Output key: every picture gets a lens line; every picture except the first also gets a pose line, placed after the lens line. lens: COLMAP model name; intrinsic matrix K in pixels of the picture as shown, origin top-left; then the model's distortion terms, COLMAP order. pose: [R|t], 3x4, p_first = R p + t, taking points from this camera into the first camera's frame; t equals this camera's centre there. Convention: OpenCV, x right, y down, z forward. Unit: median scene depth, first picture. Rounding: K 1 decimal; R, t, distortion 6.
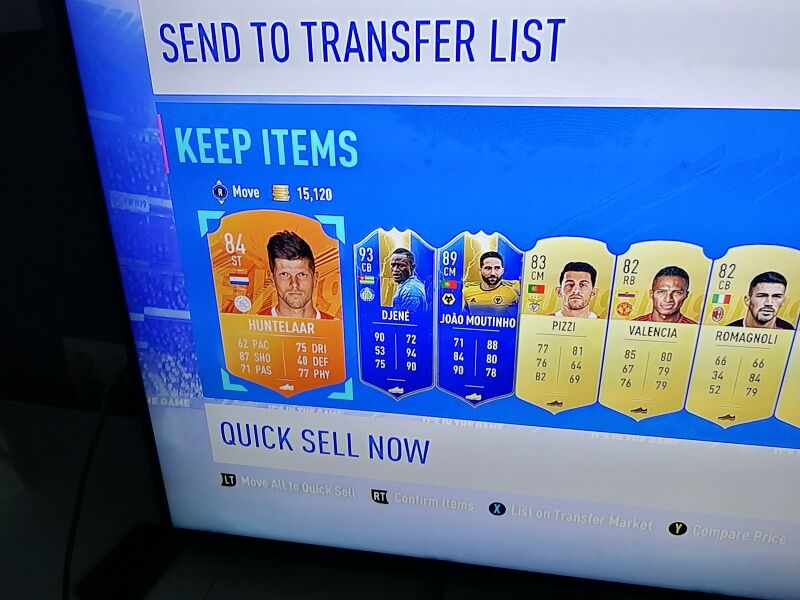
lens RADIAL K [[628.2, 0, 404.2], [0, 628.2, 300.2], [0, 0, 1]] dist [-0.009129, -0.004254]
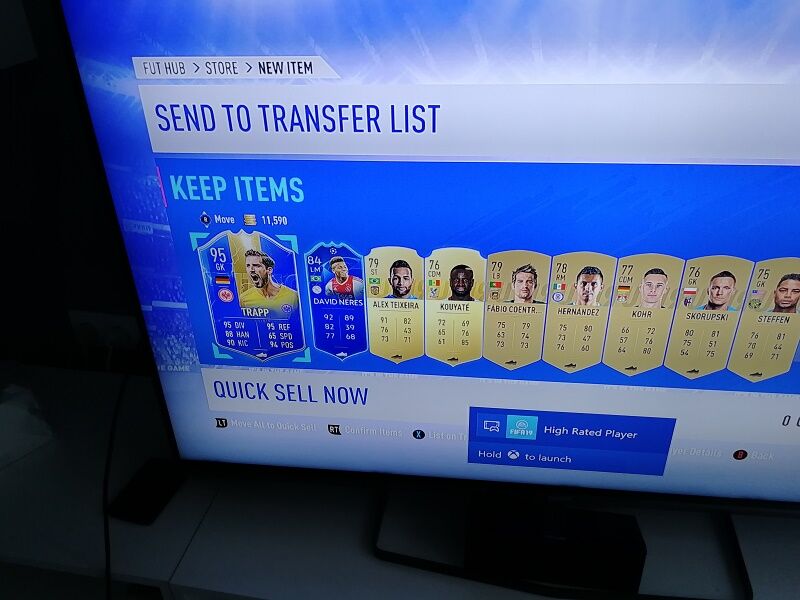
lens RADIAL K [[631.9, 0, 400.0], [0, 631.9, 300.0], [0, 0, 1]] dist [0.004050, -0.002752]
pose [[0.998618, -0.037369, 0.036949, 0.076879], [0.033565, 0.994550, 0.098714, -0.120800], [-0.040436, -0.097337, 0.994430, -0.422382]]
